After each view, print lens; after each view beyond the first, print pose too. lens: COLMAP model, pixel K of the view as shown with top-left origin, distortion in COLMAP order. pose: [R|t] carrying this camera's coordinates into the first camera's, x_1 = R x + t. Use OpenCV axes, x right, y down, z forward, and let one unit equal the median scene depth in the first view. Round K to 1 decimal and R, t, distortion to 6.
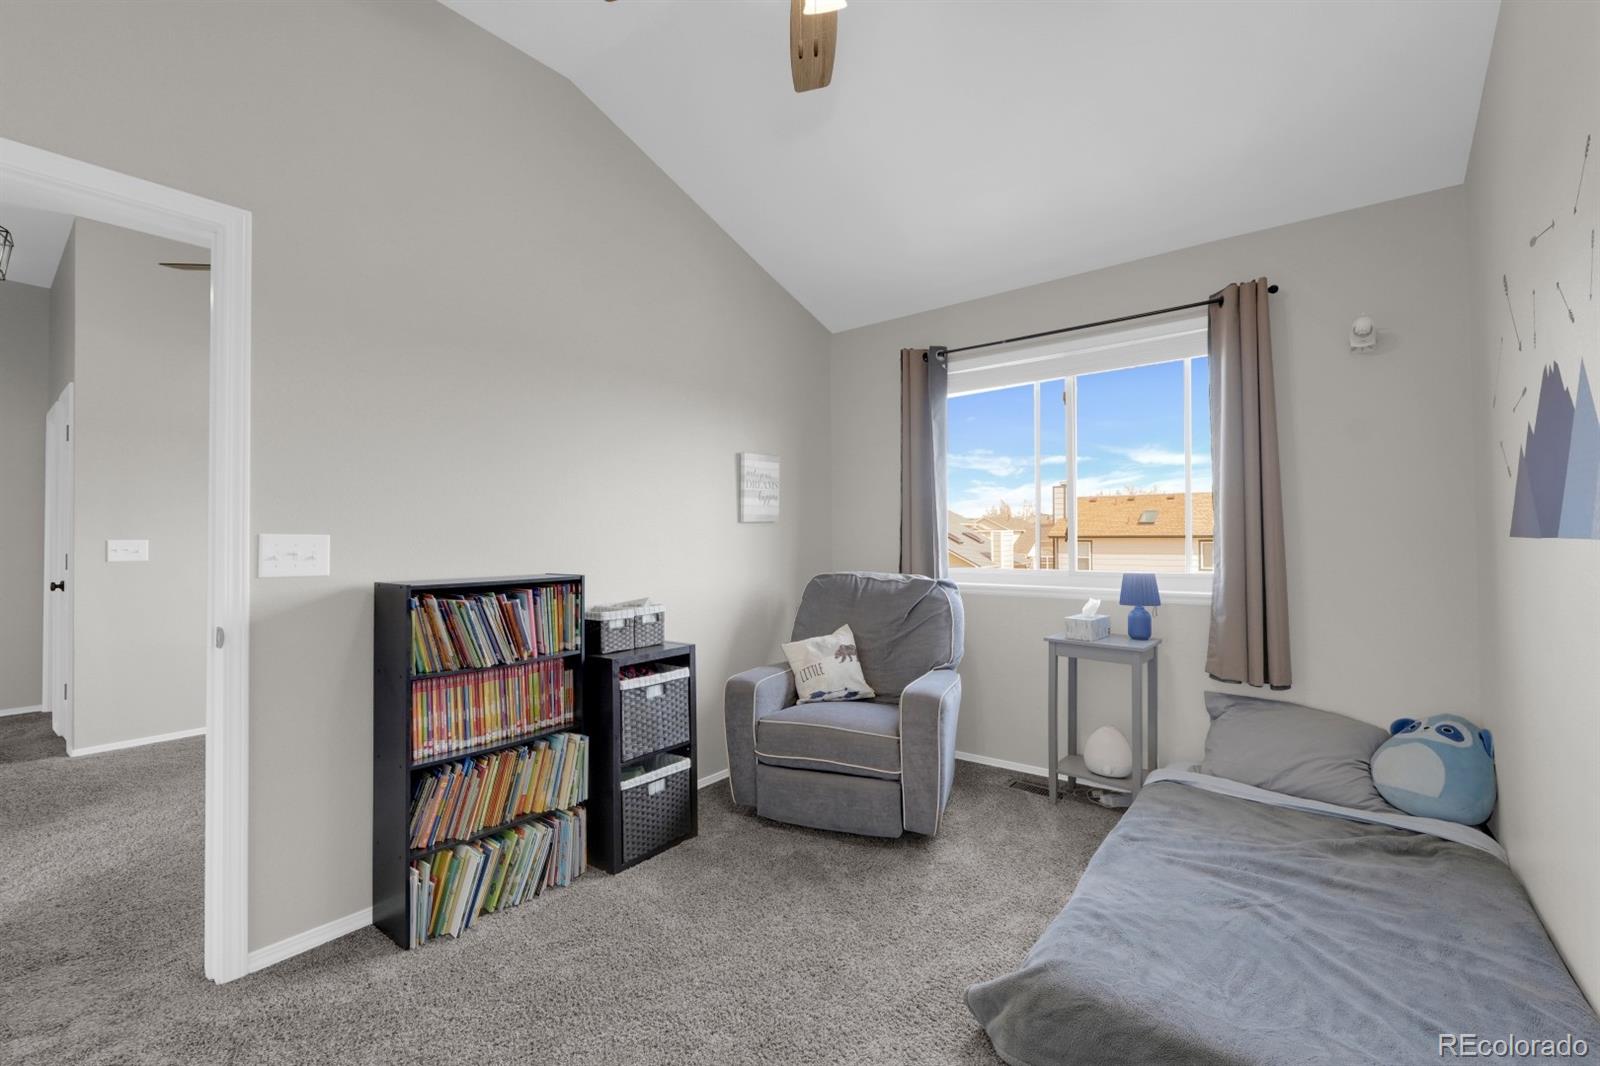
lens RADIAL K [[669.0, 0, 793.1], [0, 669.0, 534.0], [0, 0, 1]] dist [0.000348, 0.000031]
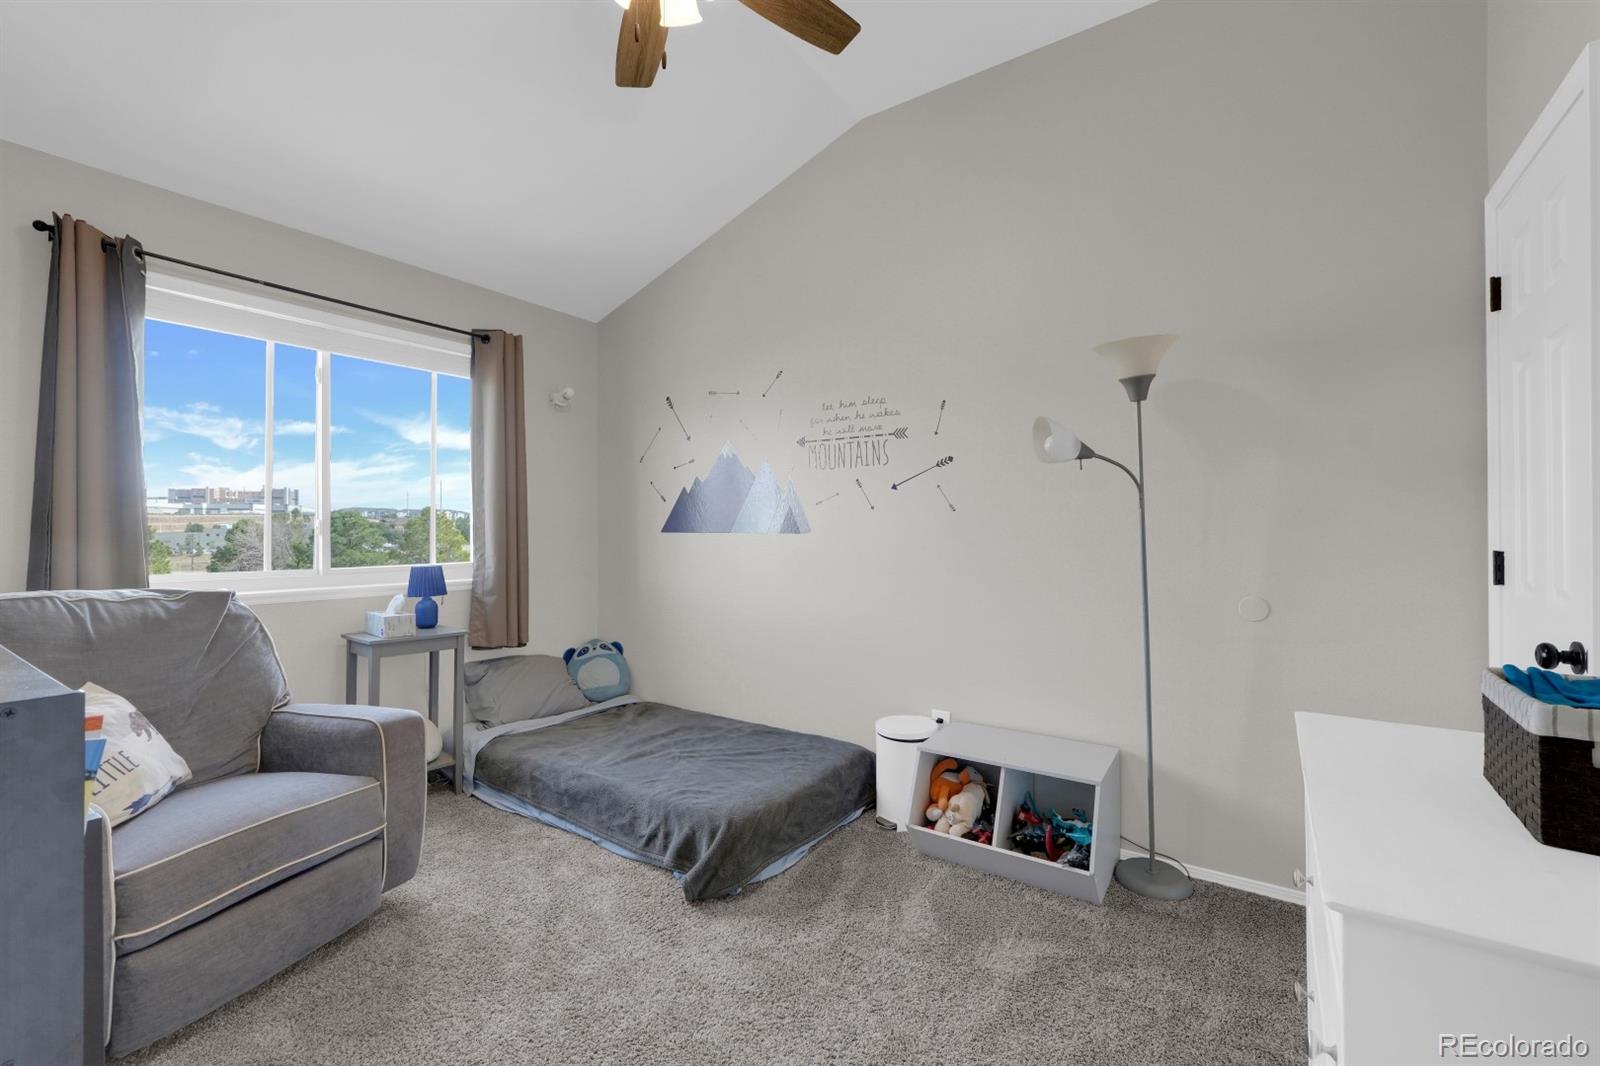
lens RADIAL K [[669.0, 0, 793.4], [0, 669.0, 529.2], [0, 0, 1]] dist [0.000348, 0.000031]
pose [[-0.051691, 0.008478, 0.998627, -0.608713], [-0.003821, 0.999955, -0.008687, 0.007919], [-0.998656, -0.004264, -0.051657, 0.505709]]
